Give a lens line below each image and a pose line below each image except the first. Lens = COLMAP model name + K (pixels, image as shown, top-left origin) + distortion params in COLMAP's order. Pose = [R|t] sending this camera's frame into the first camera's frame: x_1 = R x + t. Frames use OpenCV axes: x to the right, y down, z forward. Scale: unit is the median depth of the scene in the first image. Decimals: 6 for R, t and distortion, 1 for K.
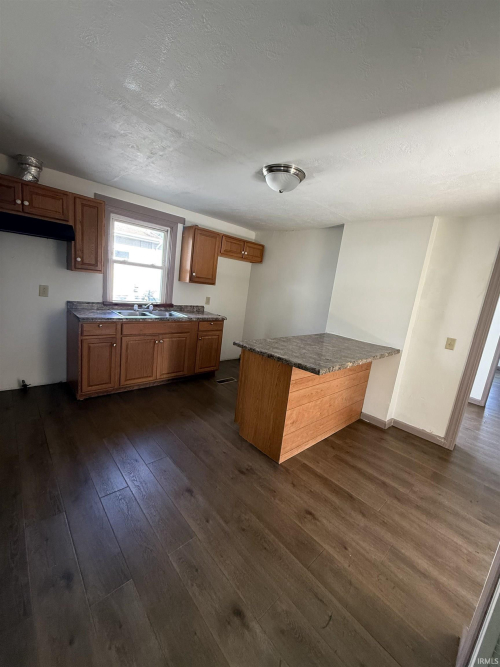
lens RADIAL K [[265.6, 0, 248.4], [0, 265.6, 333.7], [0, 0, 1]] dist [-0.003607, -0.000528]
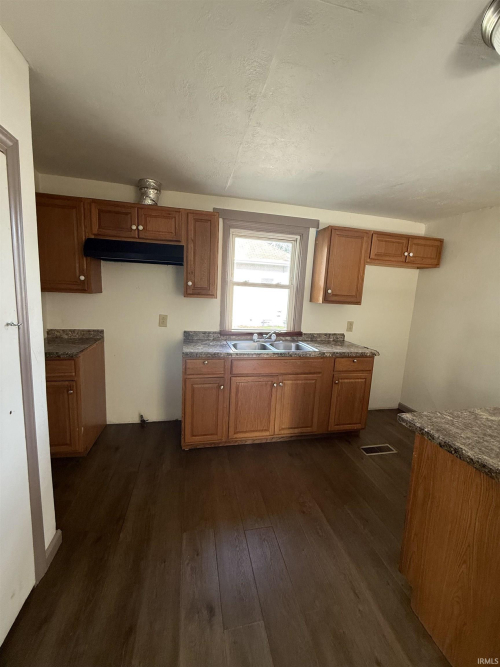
lens RADIAL K [[265.6, 0, 250.7], [0, 265.6, 333.3], [0, 0, 1]] dist [-0.003607, -0.000528]
pose [[0.867859, -0.002628, -0.496804, -0.036030], [-0.039140, 0.996516, -0.073645, -0.053879], [0.495266, 0.083358, 0.864733, 0.309953]]
